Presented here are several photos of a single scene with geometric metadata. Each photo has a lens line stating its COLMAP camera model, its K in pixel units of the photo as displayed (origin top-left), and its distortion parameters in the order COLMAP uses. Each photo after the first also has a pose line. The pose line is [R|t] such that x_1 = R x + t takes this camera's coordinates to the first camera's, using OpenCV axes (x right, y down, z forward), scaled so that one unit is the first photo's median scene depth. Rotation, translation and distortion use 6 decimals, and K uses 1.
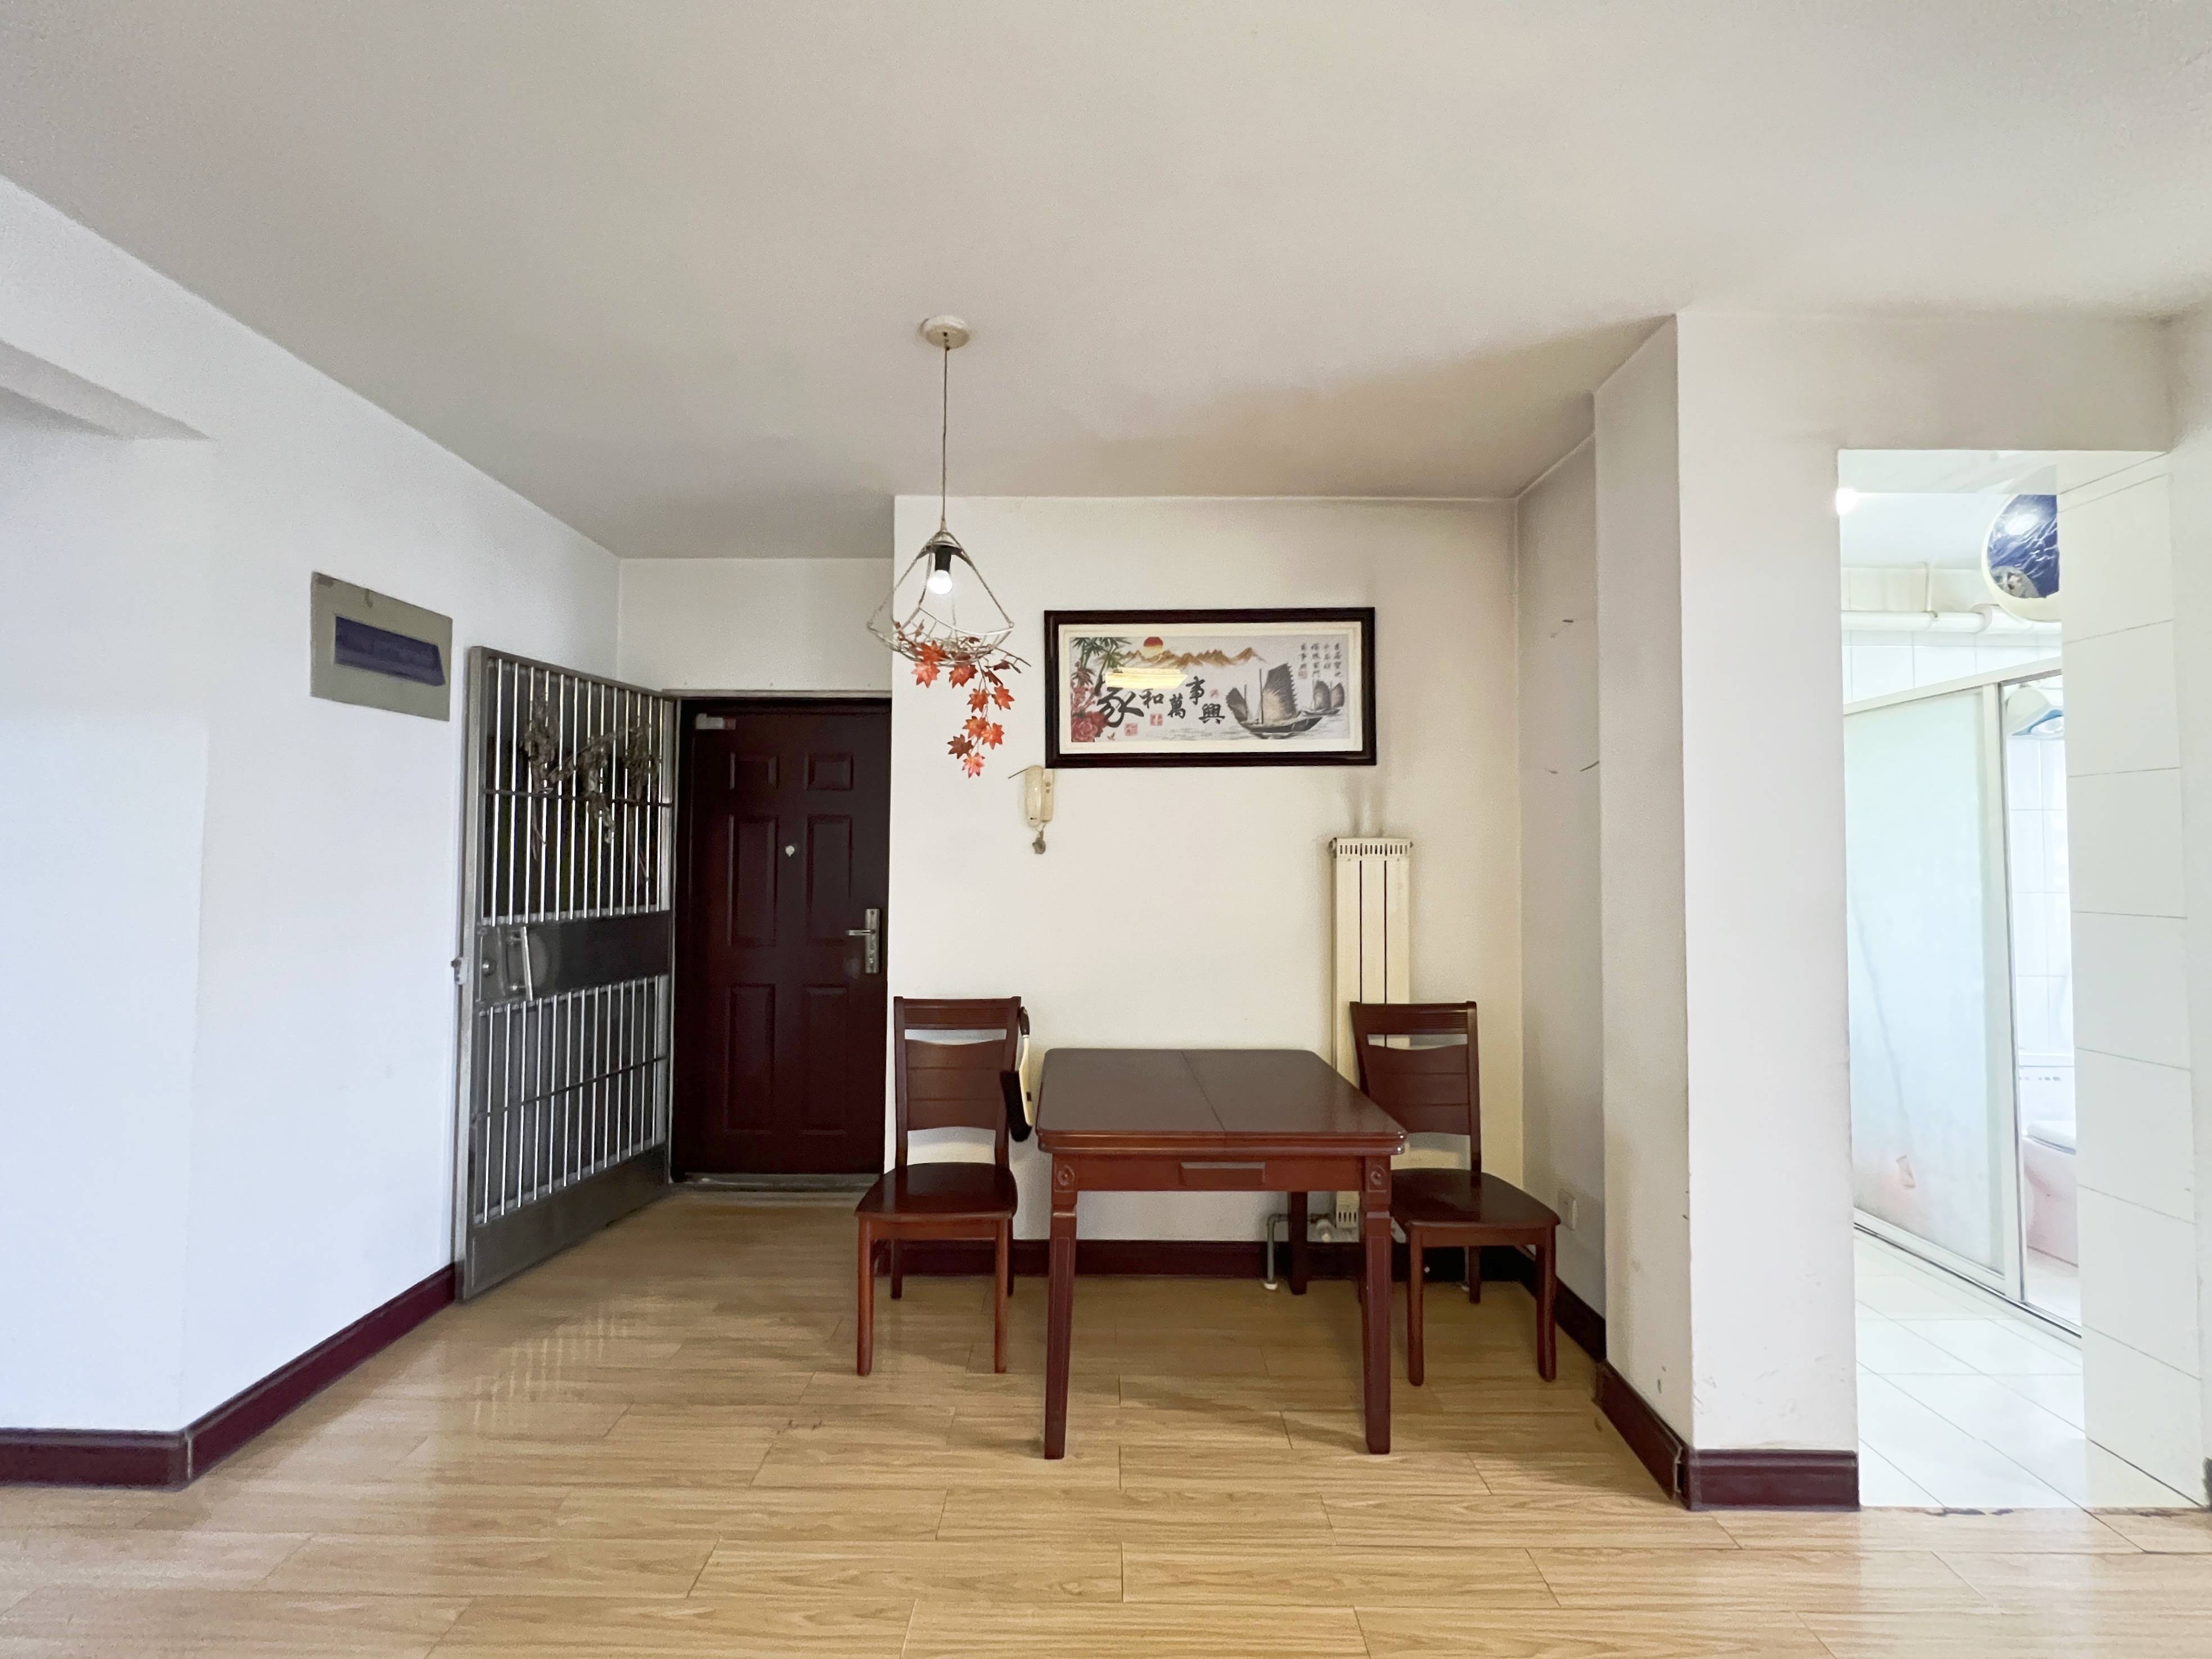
lens RADIAL K [[892.3, 0, 1106.0], [0, 892.3, 829.5], [0, 0, 1]] dist [0.001023, 0.000151]
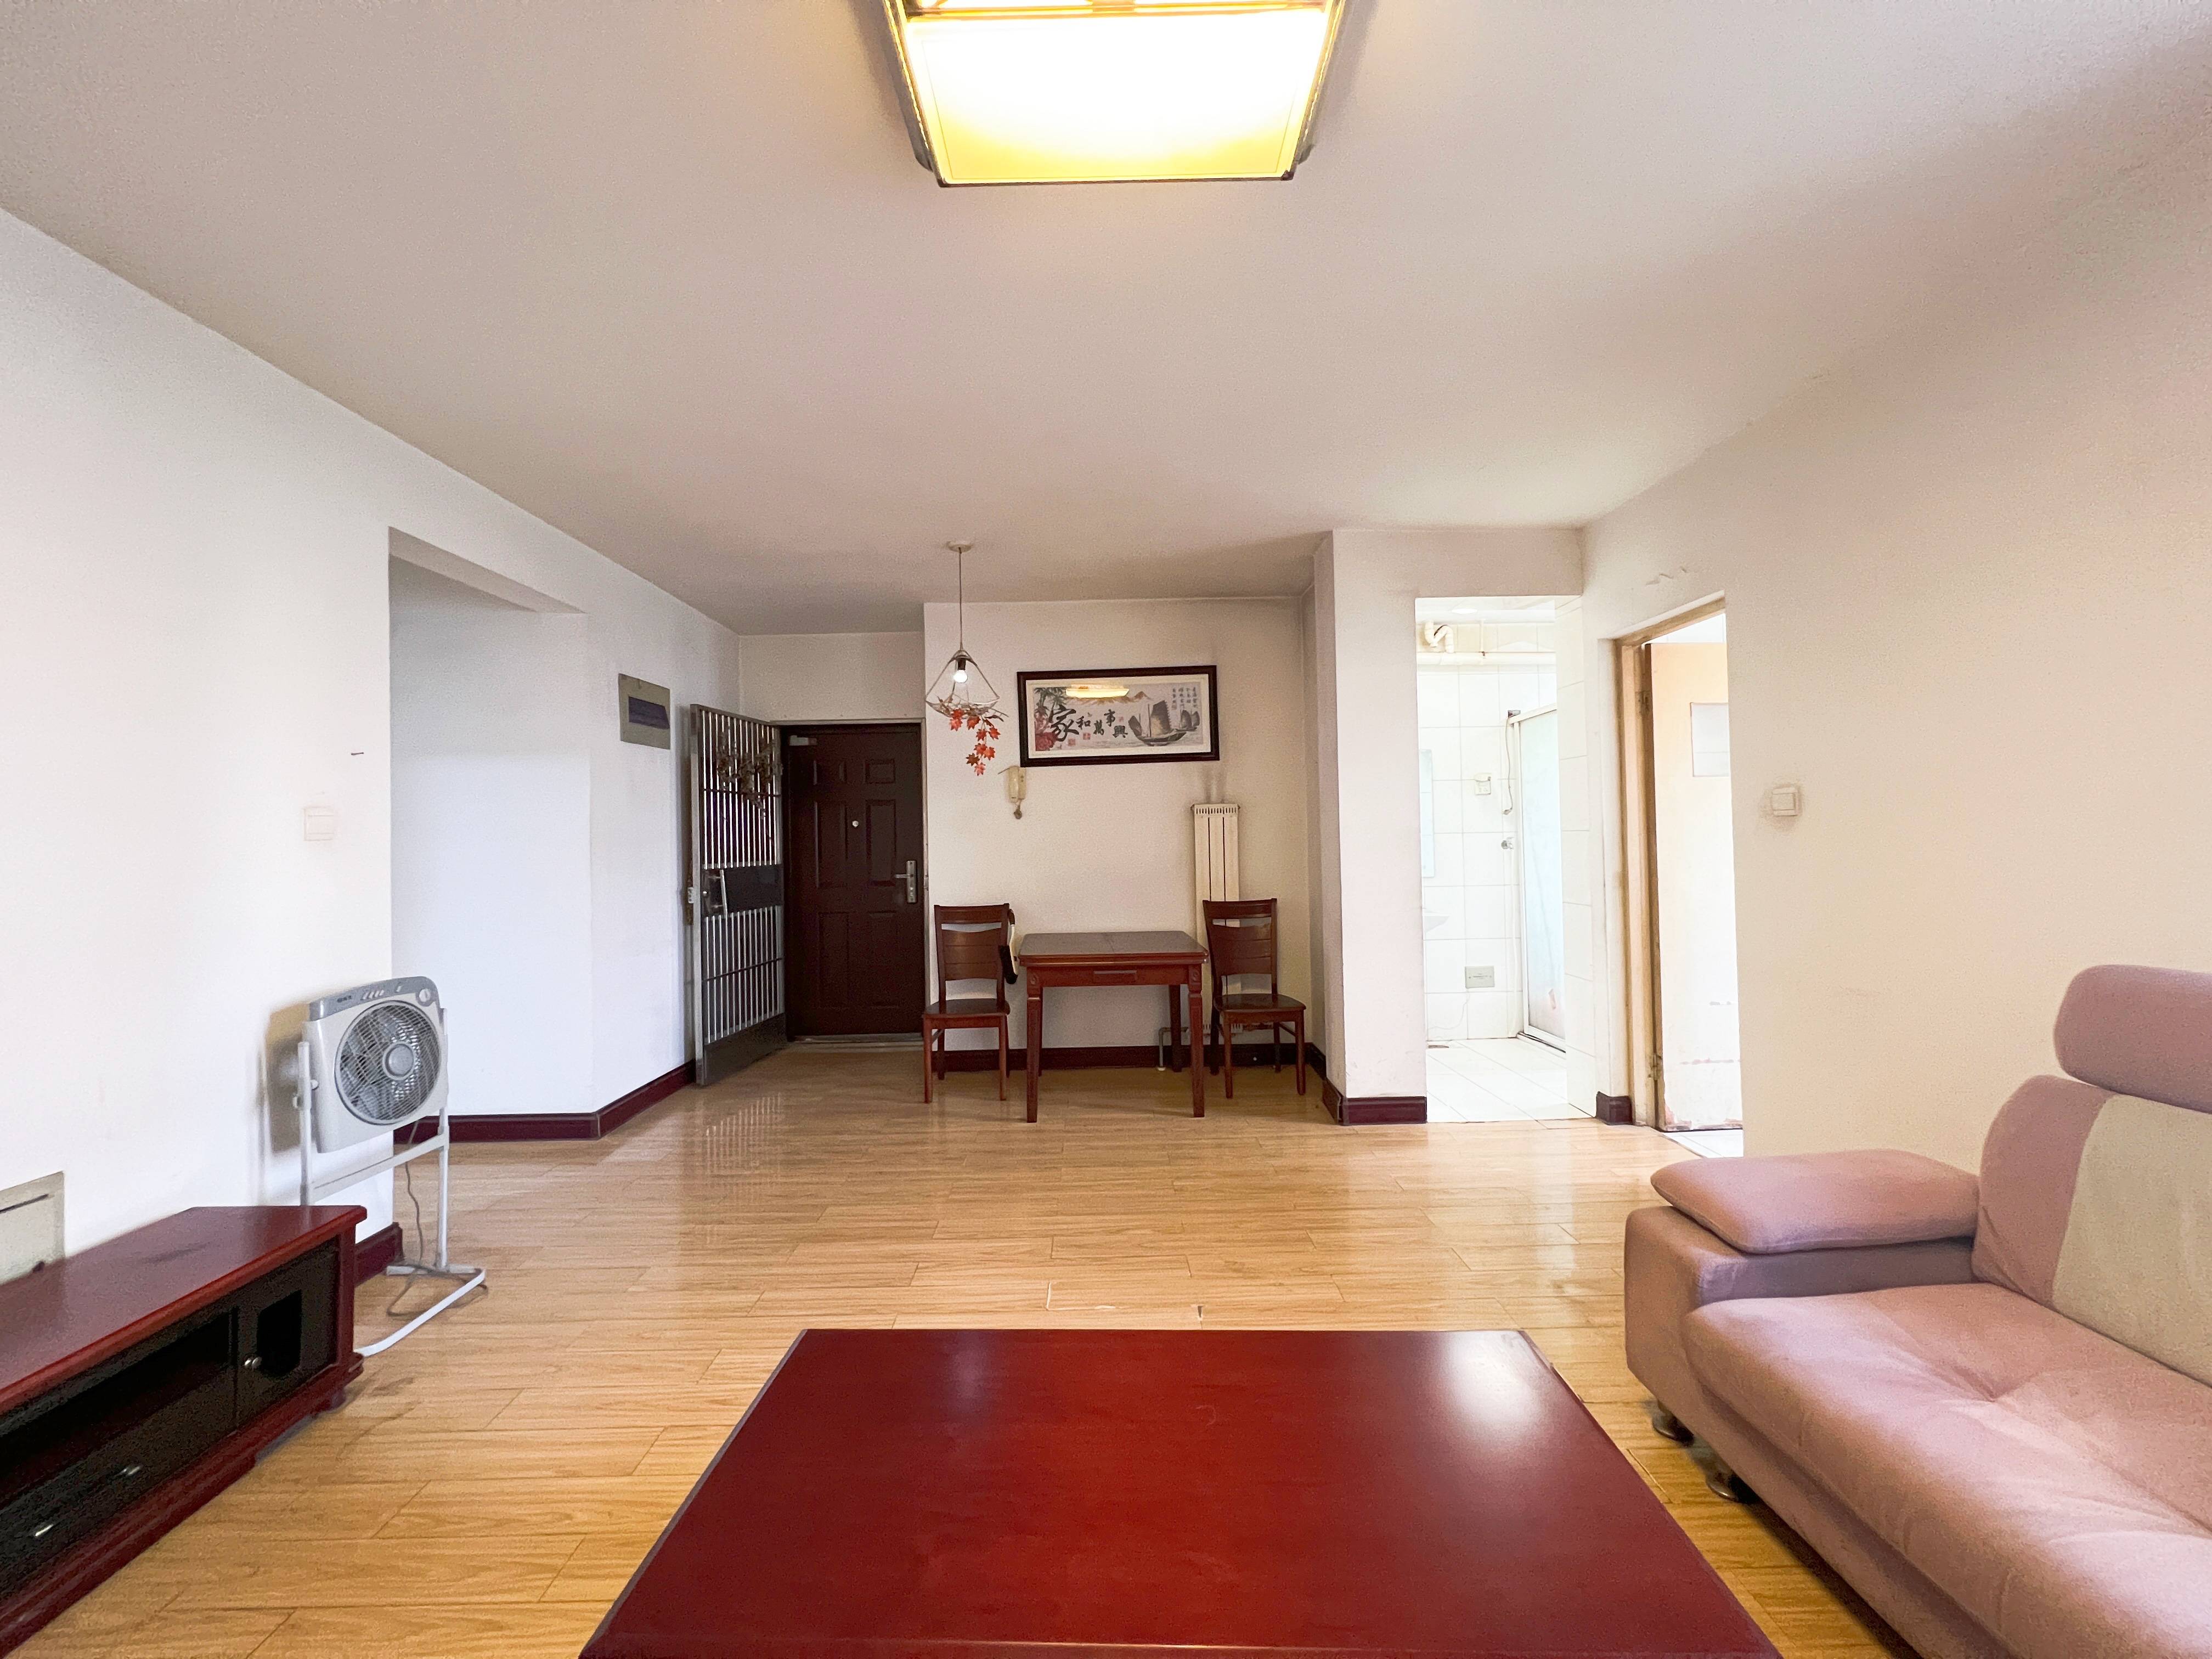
lens RADIAL K [[880.2, 0, 1106.0], [0, 880.2, 829.5], [0, 0, 1]] dist [-0.001314, 0.000144]
pose [[0.999554, -0.026886, 0.012986, 0.069078], [0.026653, 0.999487, 0.017738, 0.022810], [-0.013457, -0.017384, 0.999758, -0.658685]]
